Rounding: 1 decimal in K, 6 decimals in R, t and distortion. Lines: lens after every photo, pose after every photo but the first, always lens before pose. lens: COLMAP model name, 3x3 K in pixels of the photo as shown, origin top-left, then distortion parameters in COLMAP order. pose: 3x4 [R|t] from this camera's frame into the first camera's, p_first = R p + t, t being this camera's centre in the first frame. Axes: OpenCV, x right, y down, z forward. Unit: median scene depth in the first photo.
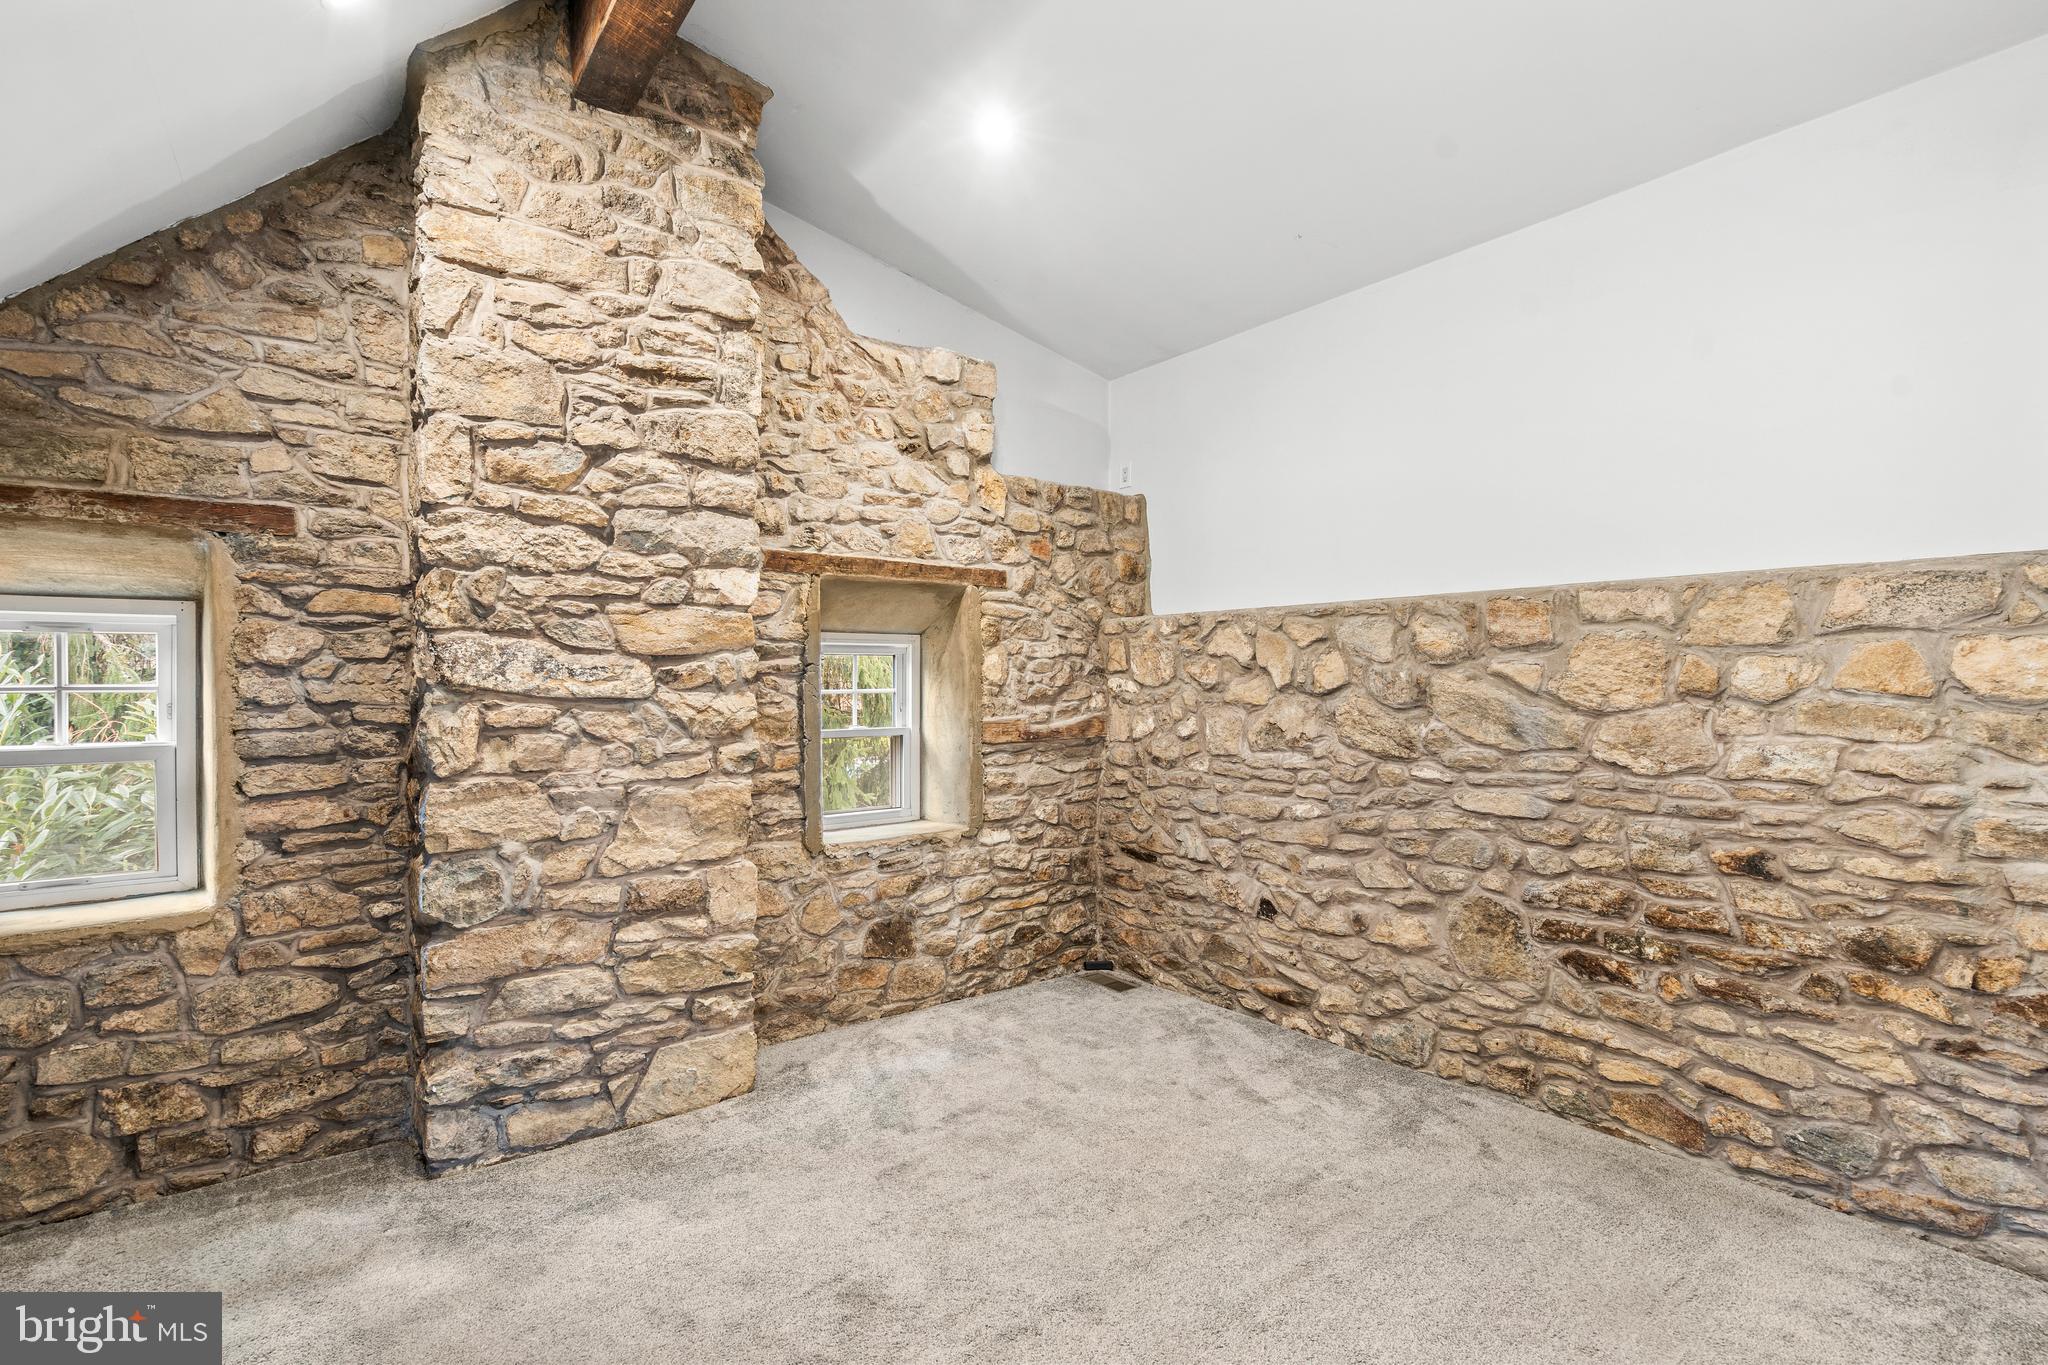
lens RADIAL K [[955.3, 0, 1039.8], [0, 955.3, 680.6], [0, 0, 1]] dist [-0.002818, 0.001207]
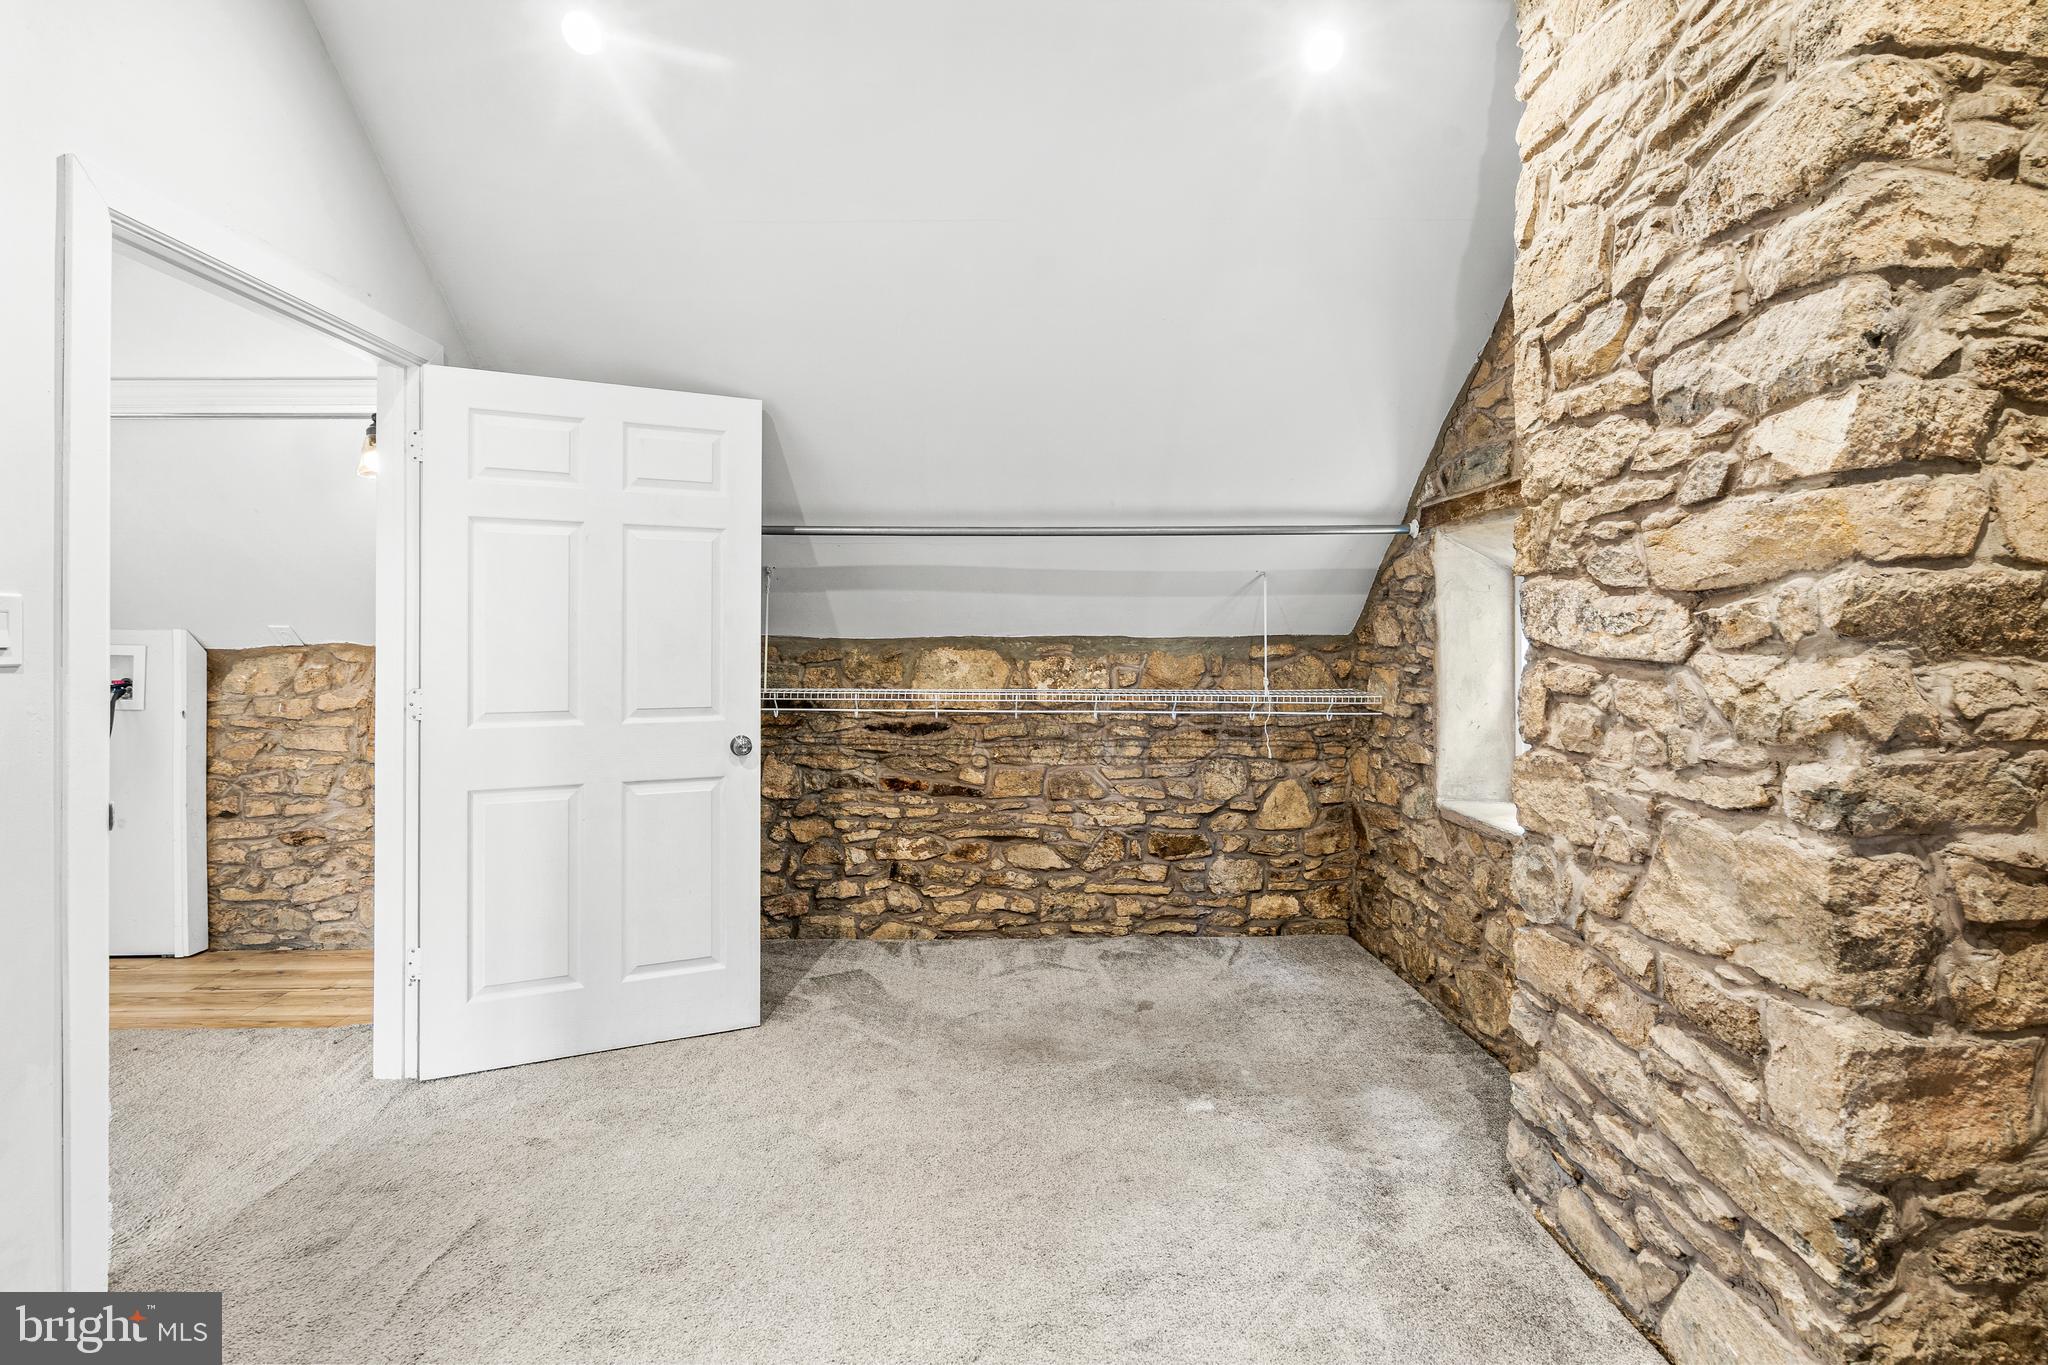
lens RADIAL K [[955.3, 0, 1015.0], [0, 955.3, 641.2], [0, 0, 1]] dist [-0.002818, 0.001207]
pose [[-0.606537, -0.001394, -0.795054, 0.320588], [-0.009999, 0.999933, 0.005875, 0.005468], [0.794993, 0.011513, -0.606510, 1.017320]]
